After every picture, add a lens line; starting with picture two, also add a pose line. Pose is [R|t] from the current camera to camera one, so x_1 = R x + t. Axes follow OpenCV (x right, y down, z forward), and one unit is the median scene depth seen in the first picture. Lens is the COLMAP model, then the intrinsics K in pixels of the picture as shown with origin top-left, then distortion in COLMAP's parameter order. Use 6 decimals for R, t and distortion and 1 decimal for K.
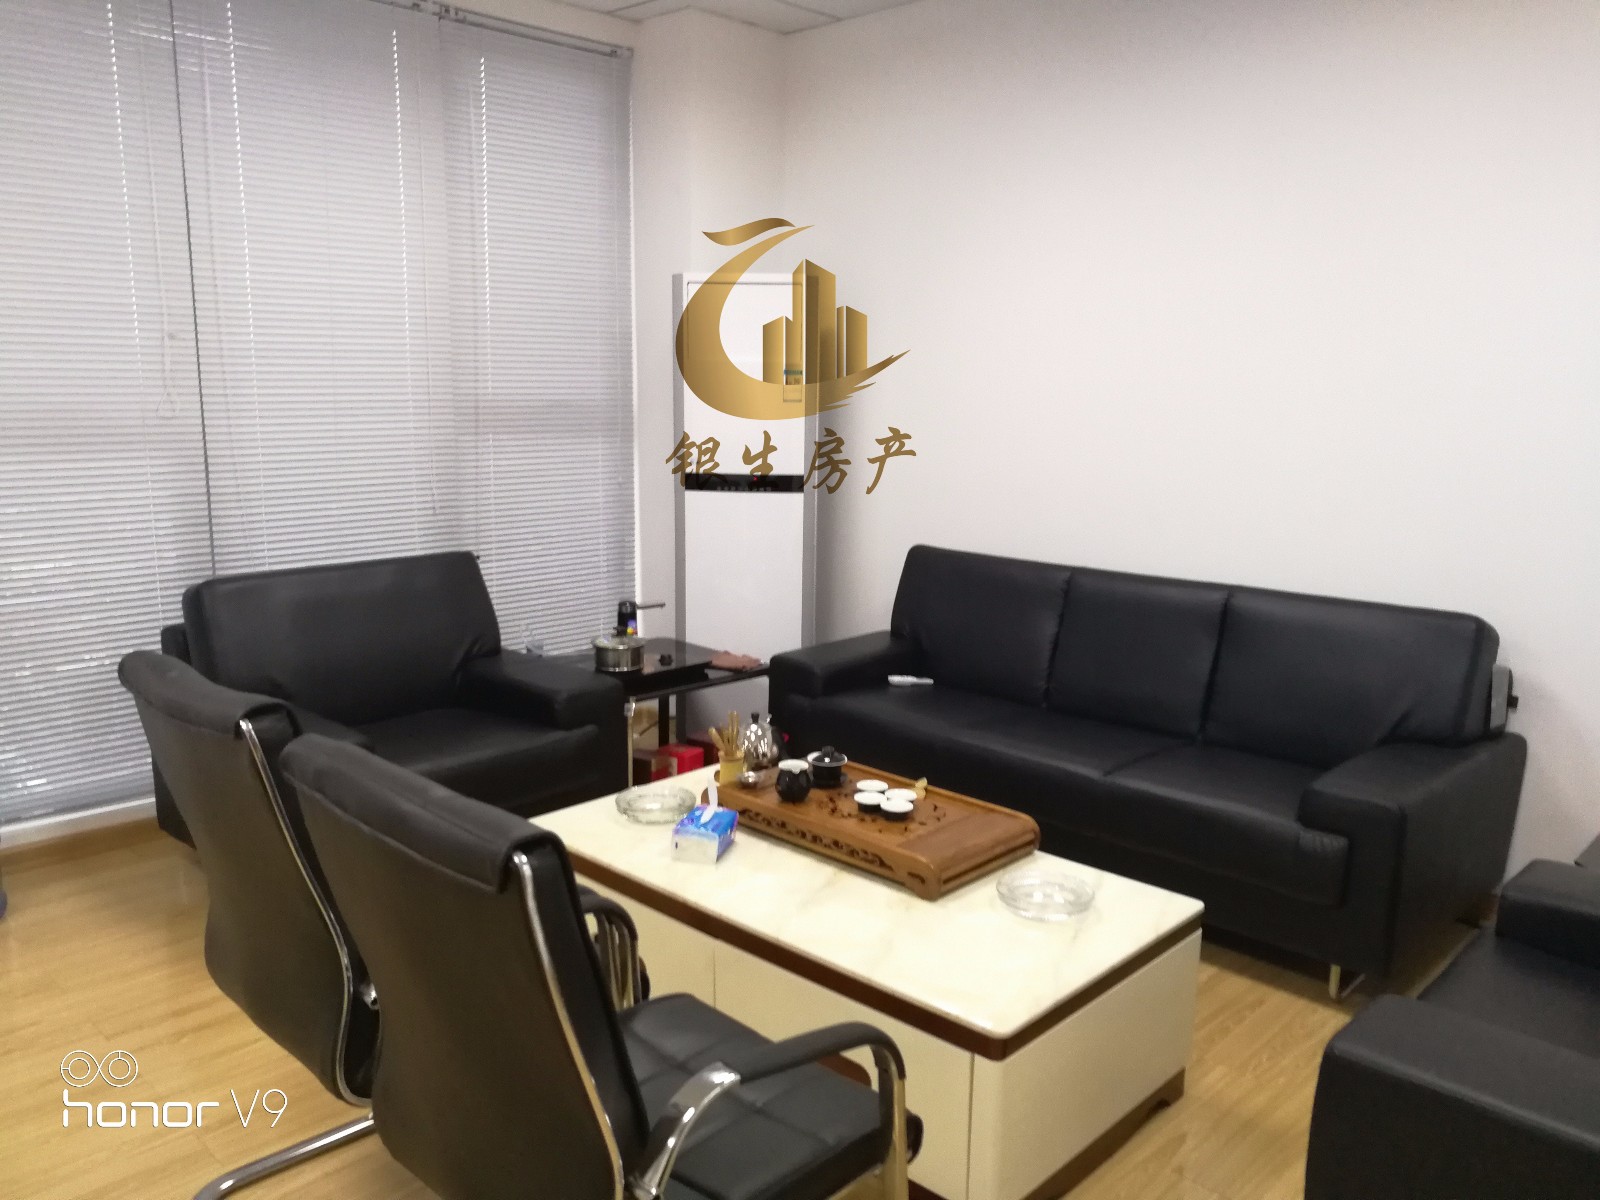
lens RADIAL K [[1268.7, 0, 809.7], [0, 1268.7, 594.8], [0, 0, 1]] dist [0.016175, 0.012836]
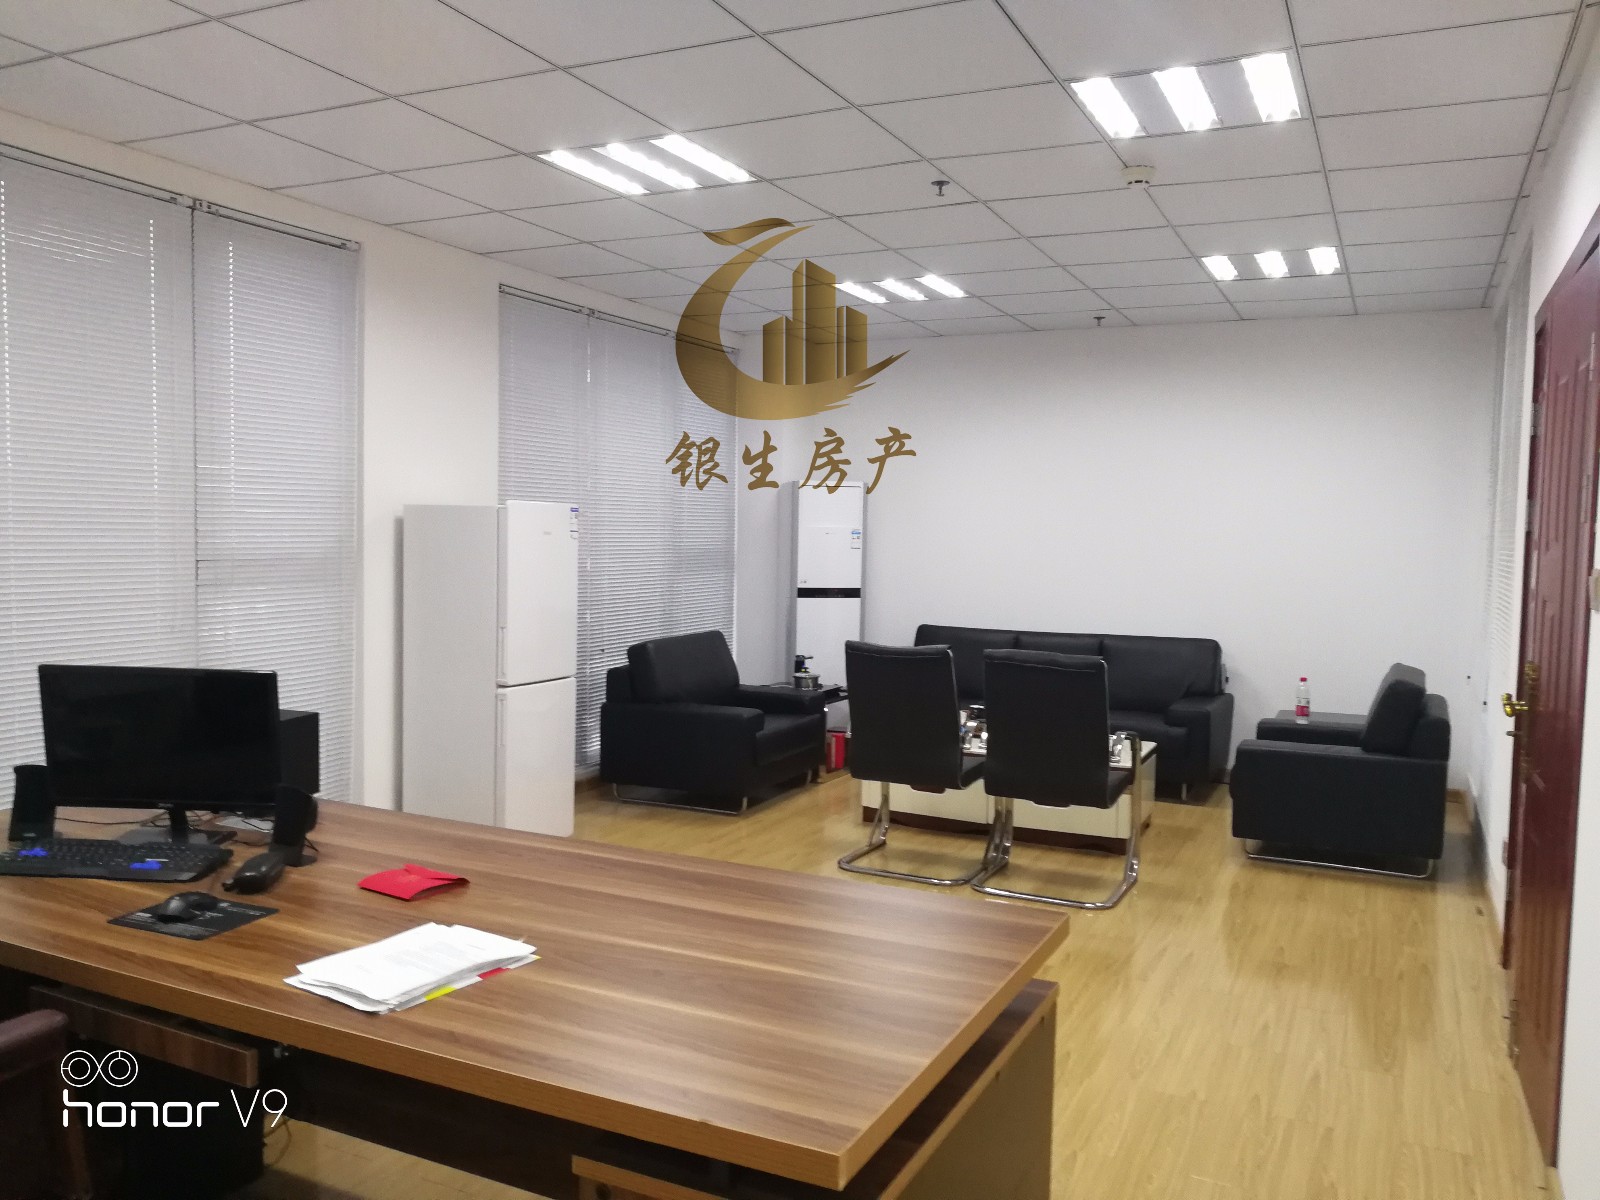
lens RADIAL K [[1268.7, 0, 791.1], [0, 1268.7, 603.9], [0, 0, 1]] dist [0.016175, 0.012836]
pose [[0.949537, -0.021011, 0.312951, -0.726865], [0.055784, 0.993160, -0.102577, 0.118482], [-0.308655, 0.114858, 0.944214, -0.733479]]
